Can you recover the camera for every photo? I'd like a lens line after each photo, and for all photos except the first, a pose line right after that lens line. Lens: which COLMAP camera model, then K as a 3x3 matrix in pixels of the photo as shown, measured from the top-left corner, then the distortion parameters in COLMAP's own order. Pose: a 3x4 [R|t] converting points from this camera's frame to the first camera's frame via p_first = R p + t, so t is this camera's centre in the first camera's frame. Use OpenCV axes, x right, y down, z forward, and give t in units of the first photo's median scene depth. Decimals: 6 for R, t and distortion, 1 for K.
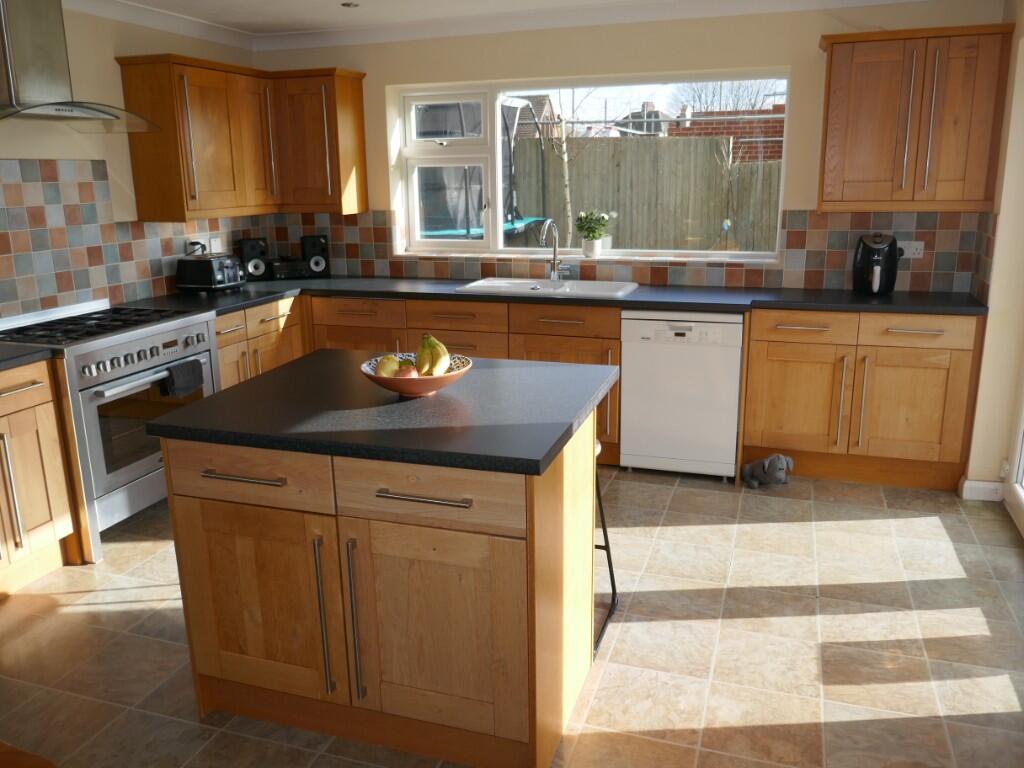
lens RADIAL K [[825.3, 0, 510.5], [0, 825.3, 382.0], [0, 0, 1]] dist [-0.018221, -0.013856]
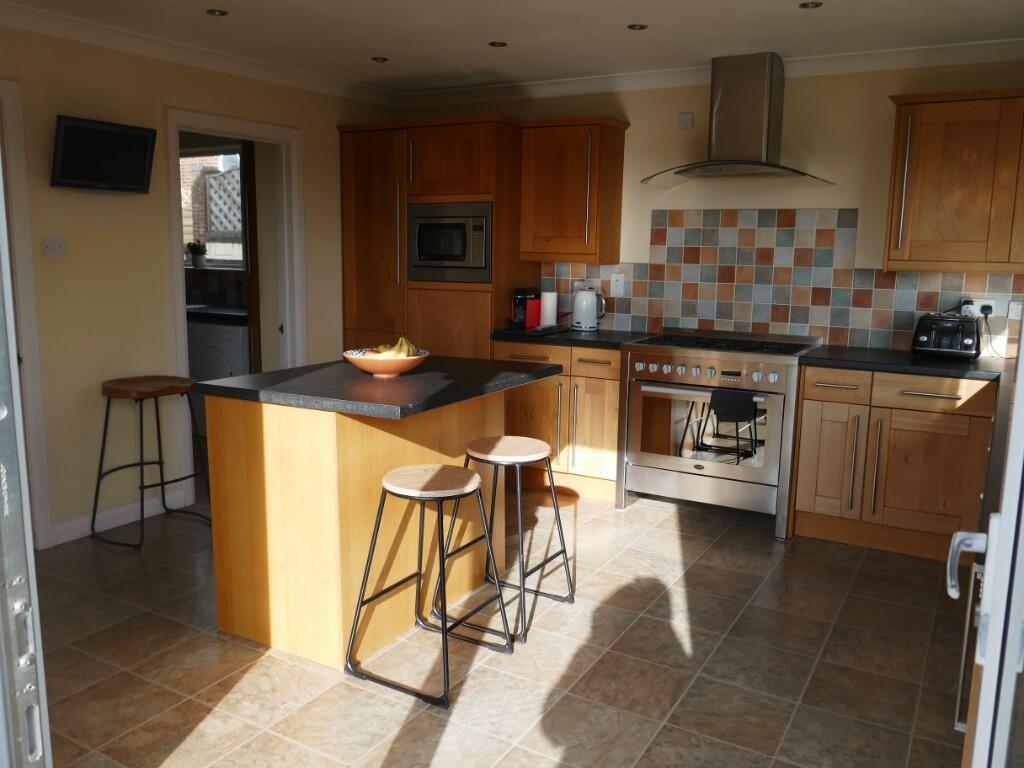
lens RADIAL K [[825.3, 0, 510.0], [0, 825.3, 383.7], [0, 0, 1]] dist [-0.018221, -0.013856]
pose [[-0.204734, 0.166112, -0.964620, 0.645721], [-0.251079, 0.943608, 0.215783, -0.177653], [0.946067, 0.286374, -0.151481, 0.815490]]
